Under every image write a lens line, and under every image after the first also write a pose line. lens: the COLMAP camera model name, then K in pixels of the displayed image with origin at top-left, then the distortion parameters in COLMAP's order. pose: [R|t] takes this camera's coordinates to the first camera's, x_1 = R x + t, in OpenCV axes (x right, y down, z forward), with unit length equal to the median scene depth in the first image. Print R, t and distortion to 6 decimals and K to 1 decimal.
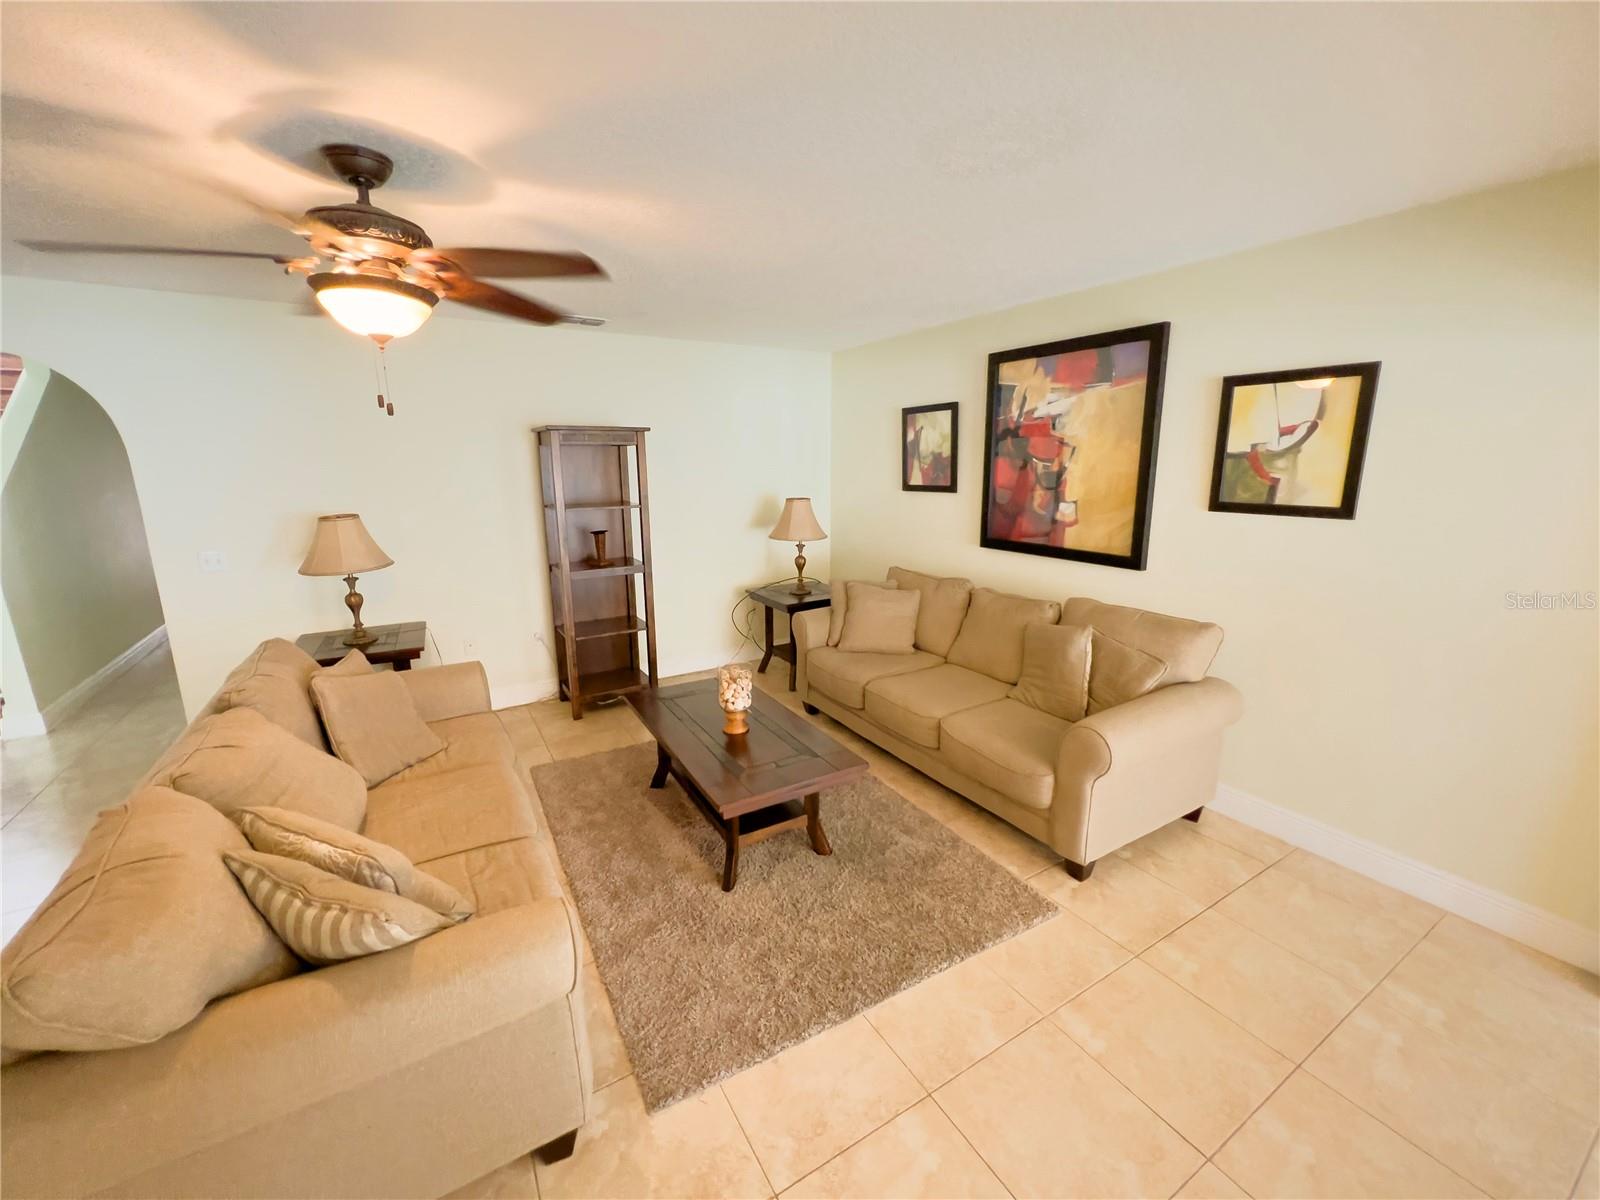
lens RADIAL K [[640.1, 0, 794.2], [0, 640.1, 597.1], [0, 0, 1]] dist [0.000697, 0.000140]
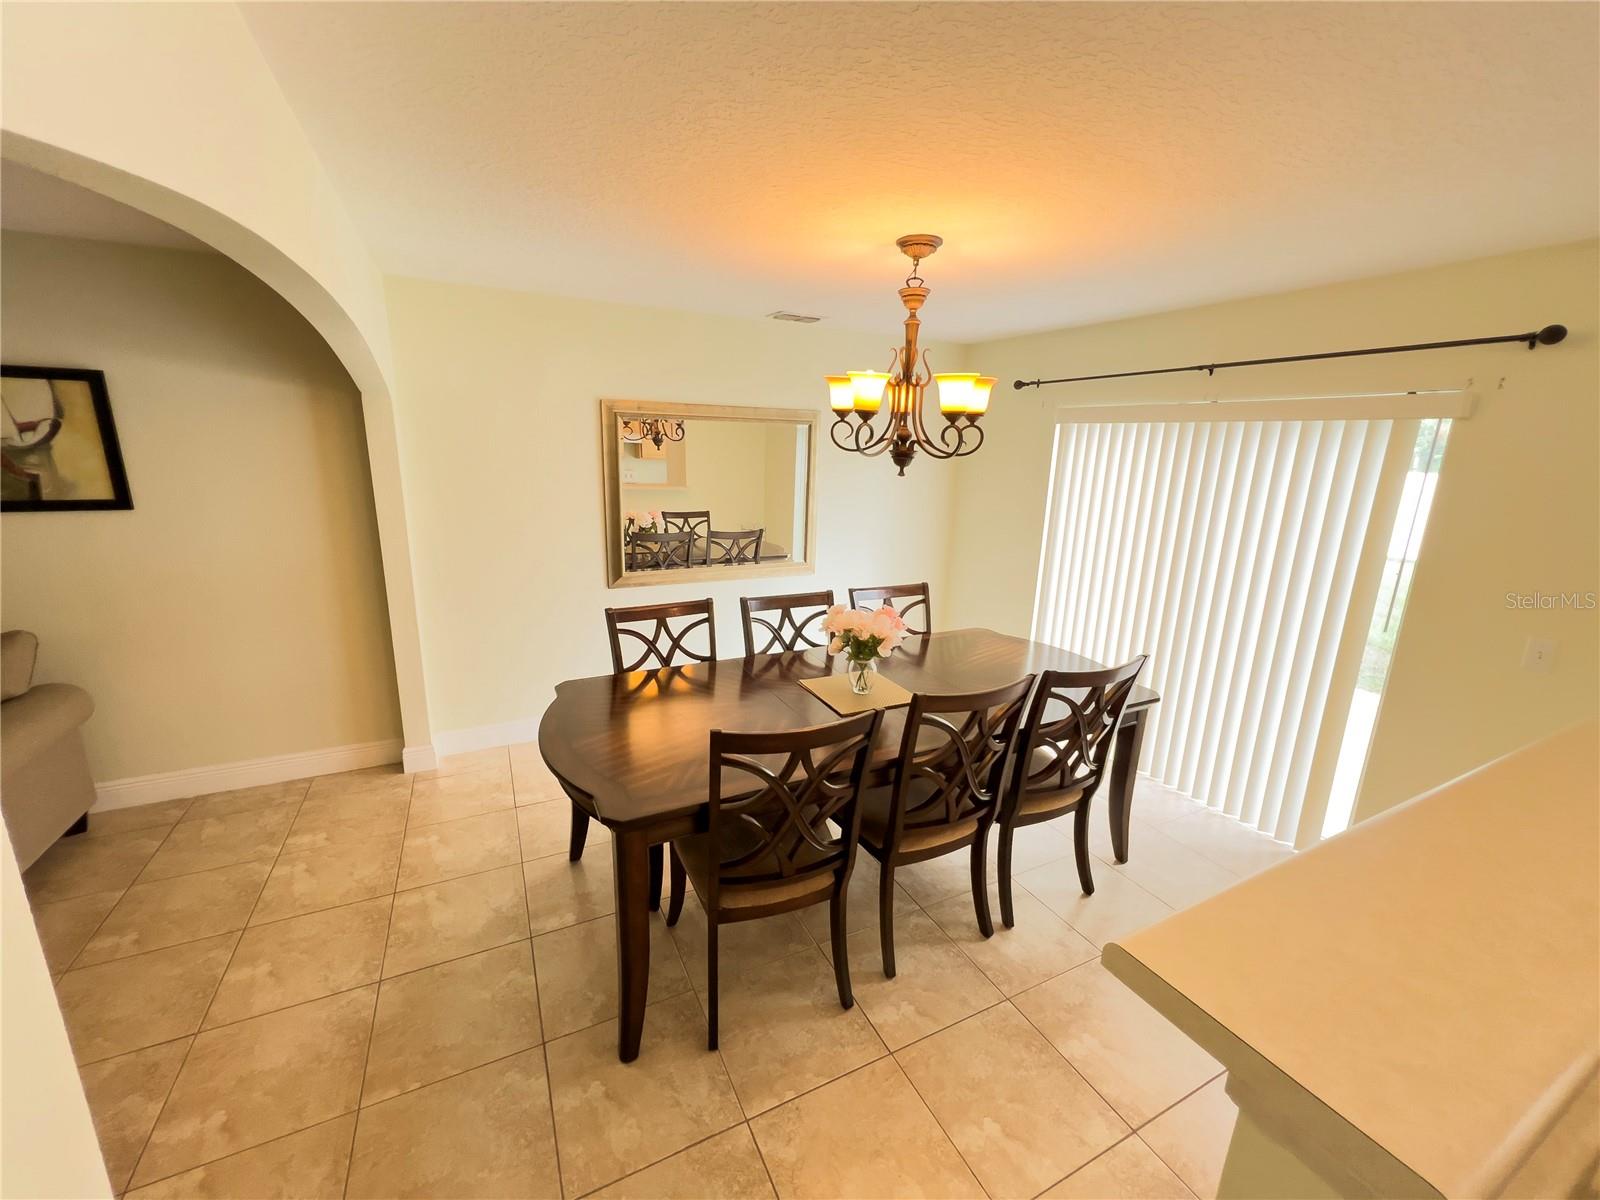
lens RADIAL K [[640.1, 0, 798.4], [0, 640.1, 597.3], [0, 0, 1]] dist [0.000697, 0.000140]
pose [[0.074288, -0.224166, 0.971716, -0.156496], [0.180412, 0.961351, 0.207982, 0.004685], [-0.980782, 0.159859, 0.111859, -0.227378]]
